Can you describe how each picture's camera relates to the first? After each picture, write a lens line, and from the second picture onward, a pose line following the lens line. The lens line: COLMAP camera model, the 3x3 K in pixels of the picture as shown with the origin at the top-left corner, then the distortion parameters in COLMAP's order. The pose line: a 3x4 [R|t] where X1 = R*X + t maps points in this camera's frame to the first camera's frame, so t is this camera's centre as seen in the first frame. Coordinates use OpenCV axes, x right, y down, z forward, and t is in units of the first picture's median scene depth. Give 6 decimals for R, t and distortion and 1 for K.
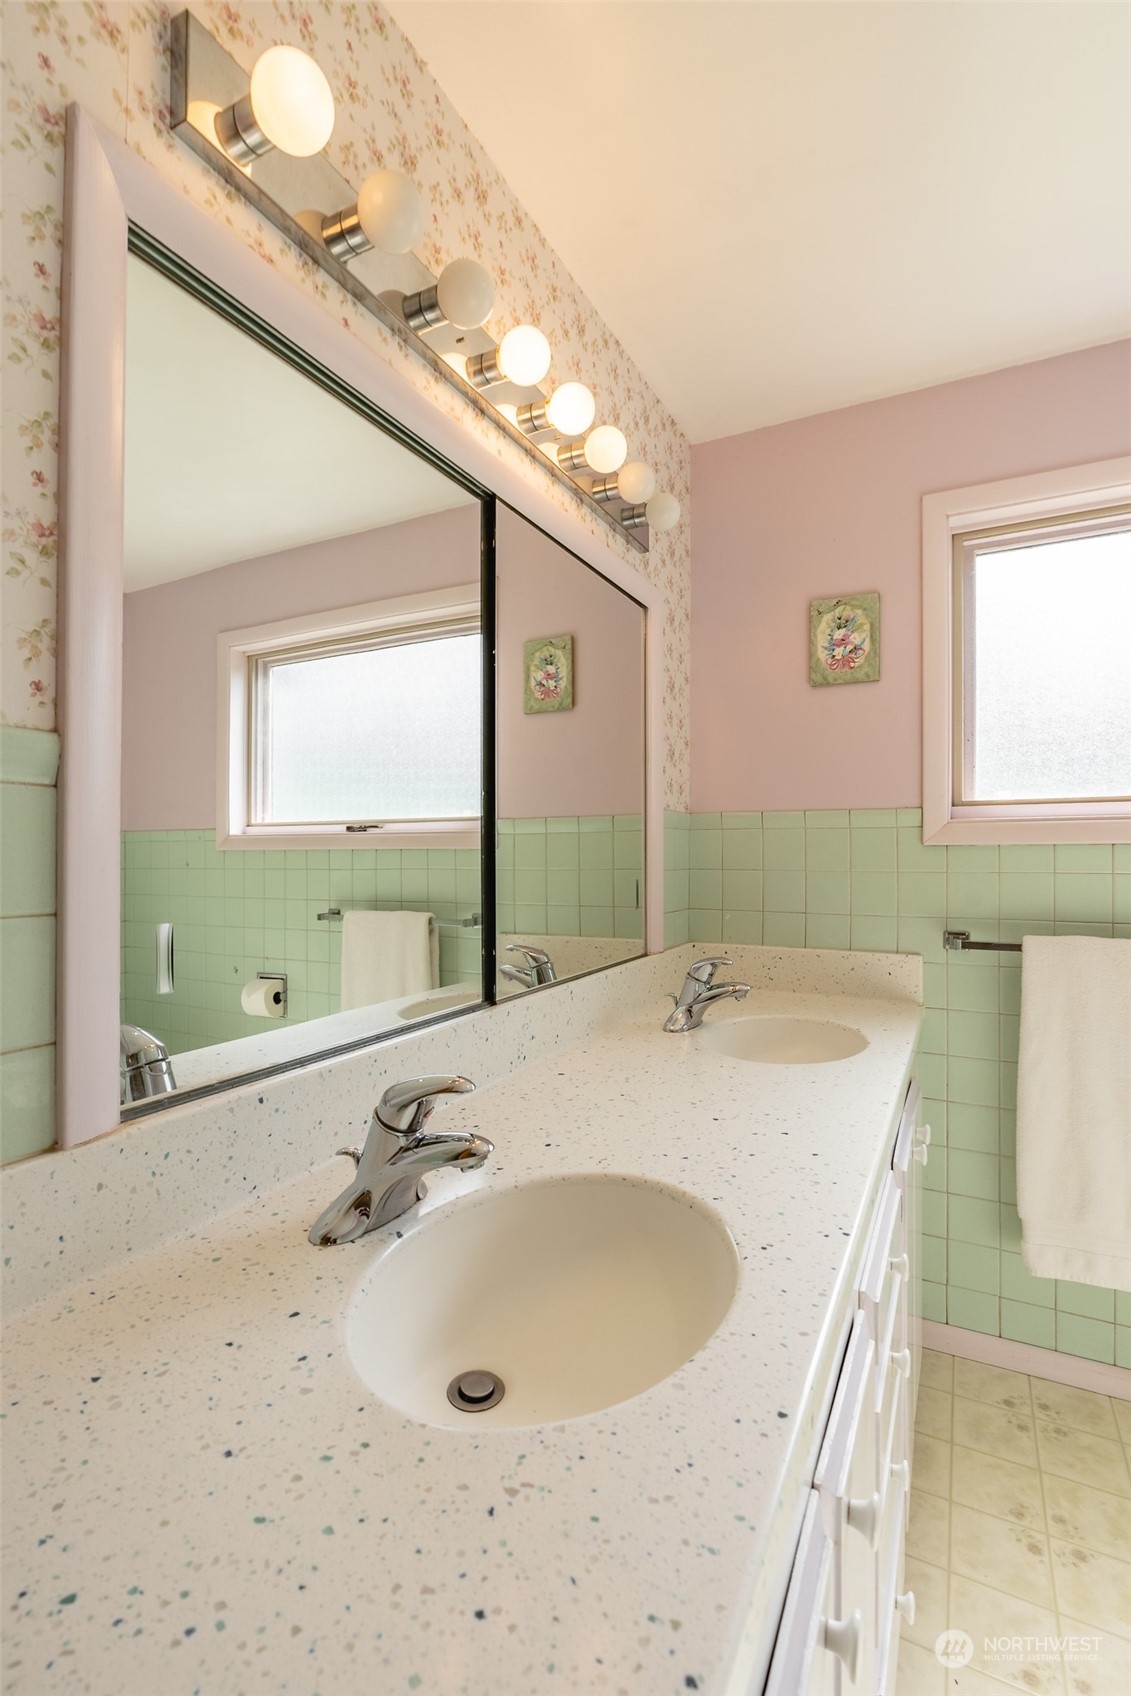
lens RADIAL K [[778.7, 0, 567.9], [0, 778.7, 840.7], [0, 0, 1]] dist [-0.014997, 0.003941]
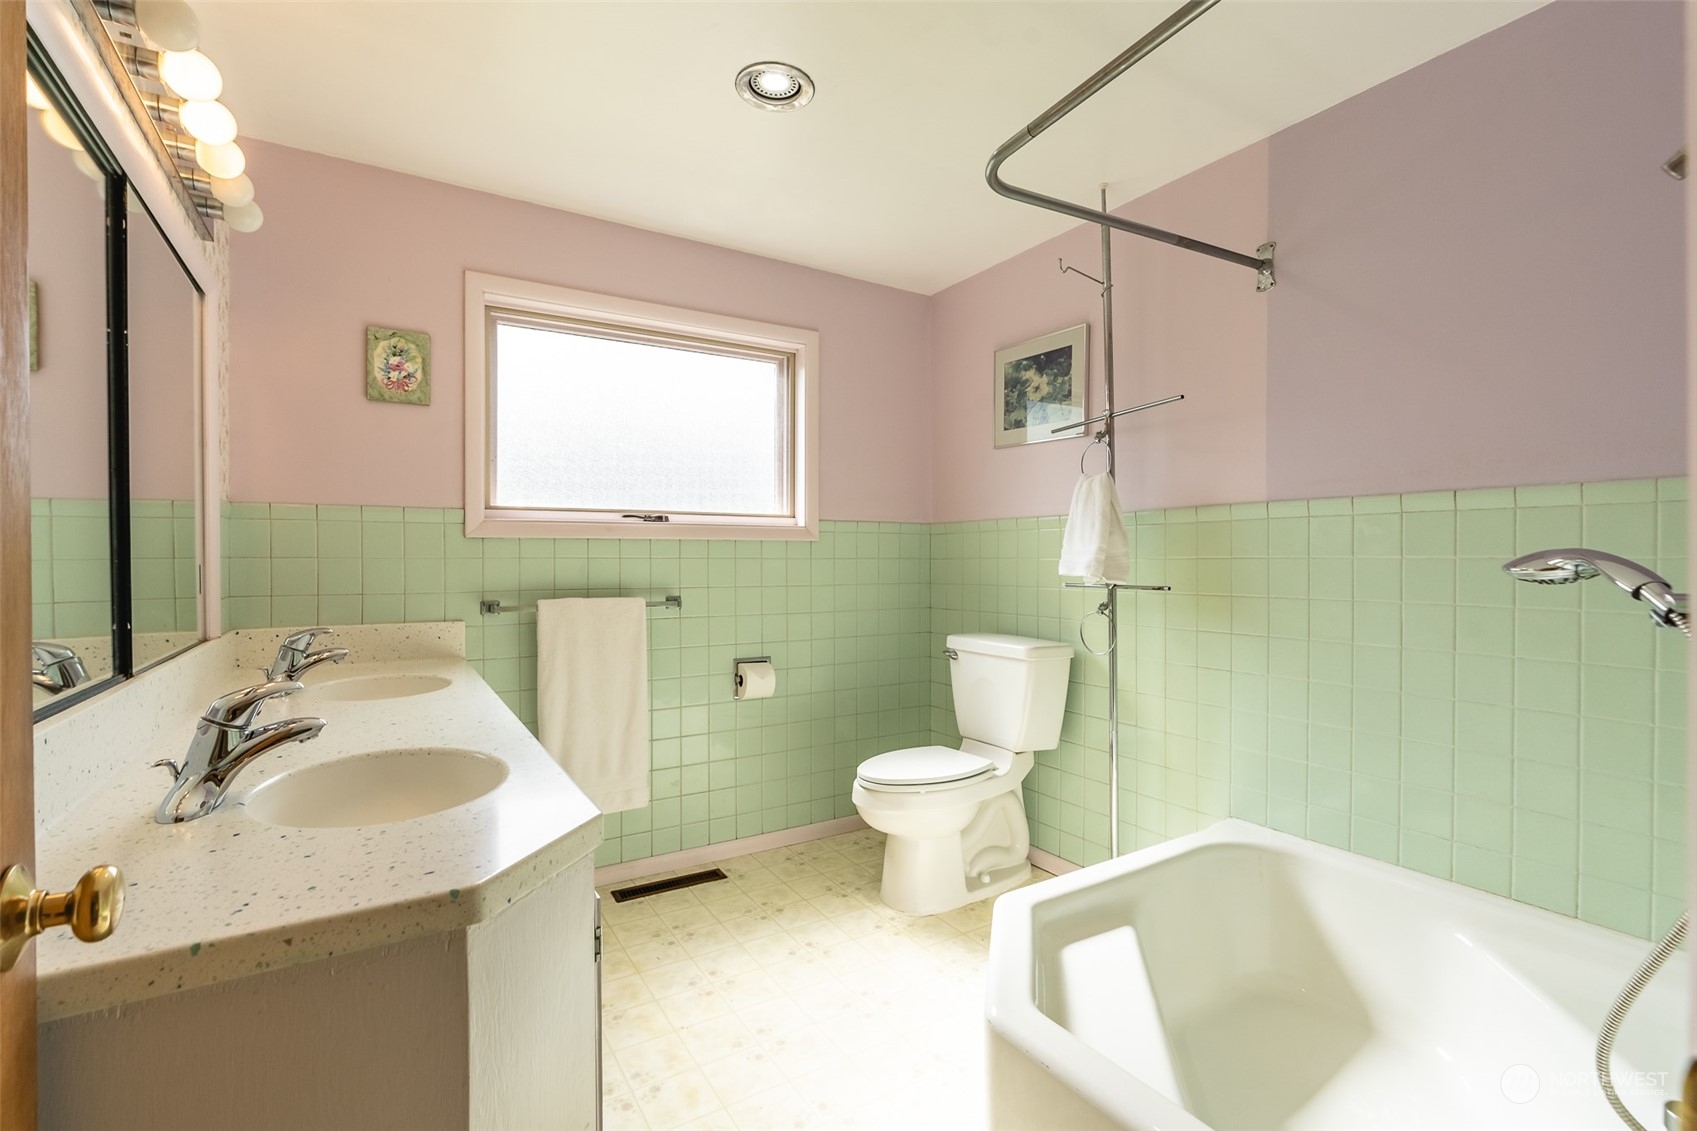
lens RADIAL K [[779.1, 0, 846.7], [0, 779.1, 563.6], [0, 0, 1]] dist [-0.014997, 0.003941]
pose [[0.519840, -0.003878, 0.854255, -0.316206], [-0.011929, 0.999859, 0.011798, 0.025614], [-0.854180, -0.016323, 0.519721, -0.226616]]
